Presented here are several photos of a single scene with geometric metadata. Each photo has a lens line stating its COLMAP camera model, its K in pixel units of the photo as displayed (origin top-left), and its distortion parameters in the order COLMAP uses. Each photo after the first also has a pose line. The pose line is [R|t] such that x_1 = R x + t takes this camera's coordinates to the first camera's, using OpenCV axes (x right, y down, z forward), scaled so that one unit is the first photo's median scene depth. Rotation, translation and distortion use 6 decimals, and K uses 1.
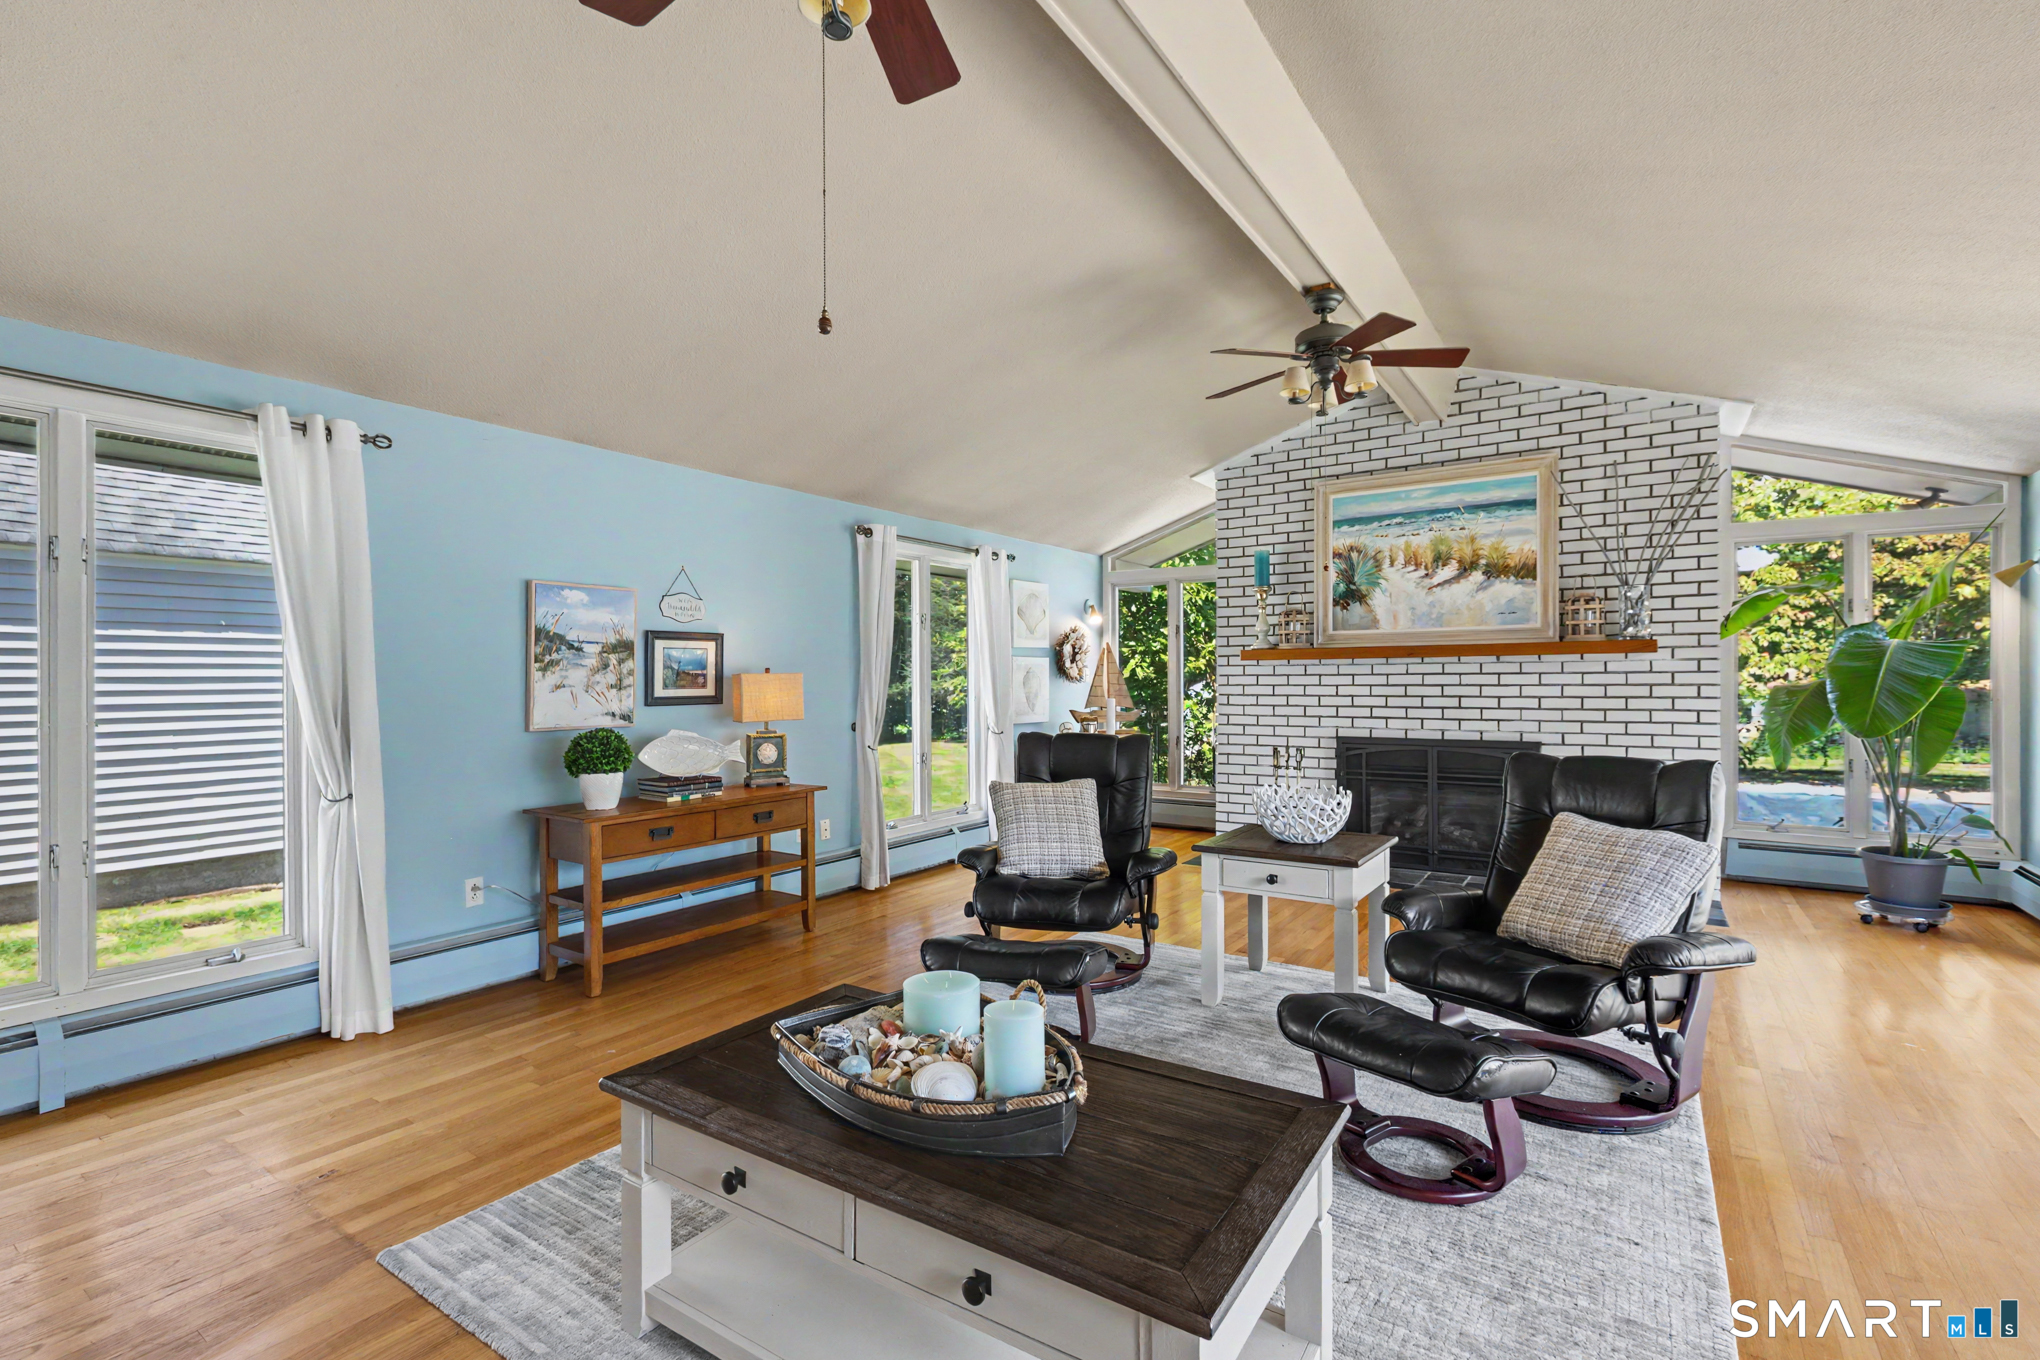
lens RADIAL K [[909.8, 0, 1020.0], [0, 909.8, 680.0], [0, 0, 1]] dist [-0.000928, -0.000549]
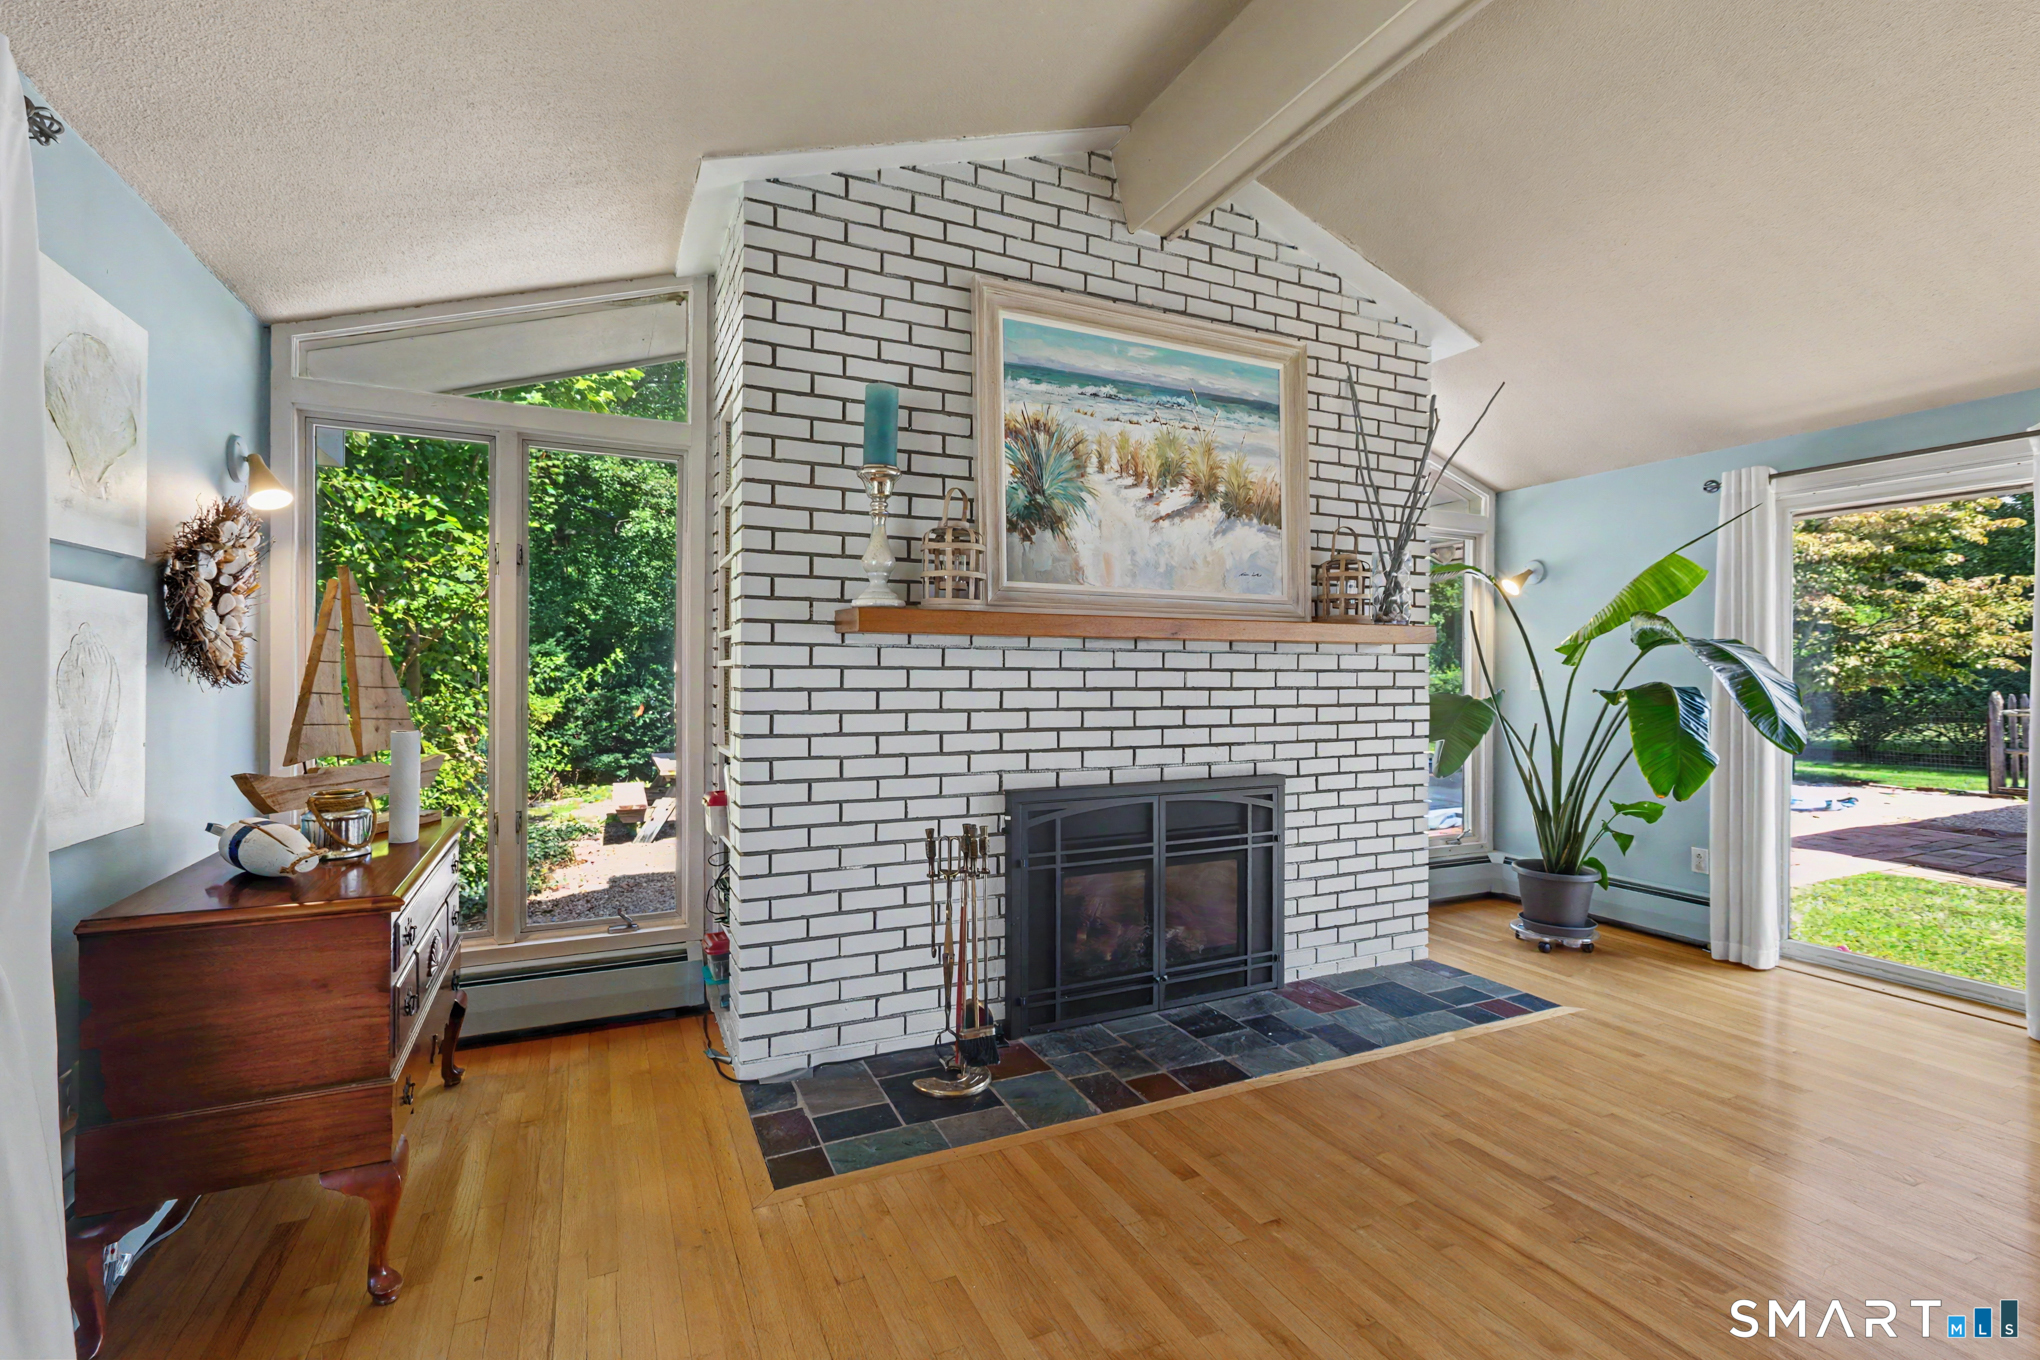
lens RADIAL K [[909.8, 0, 1020.0], [0, 909.8, 680.0], [0, 0, 1]] dist [-0.000928, -0.000549]
pose [[0.509041, 0.004163, 0.860732, -0.085682], [-0.004367, 0.999988, -0.002255, 0.001693], [-0.860731, -0.002611, 0.509053, 0.757202]]
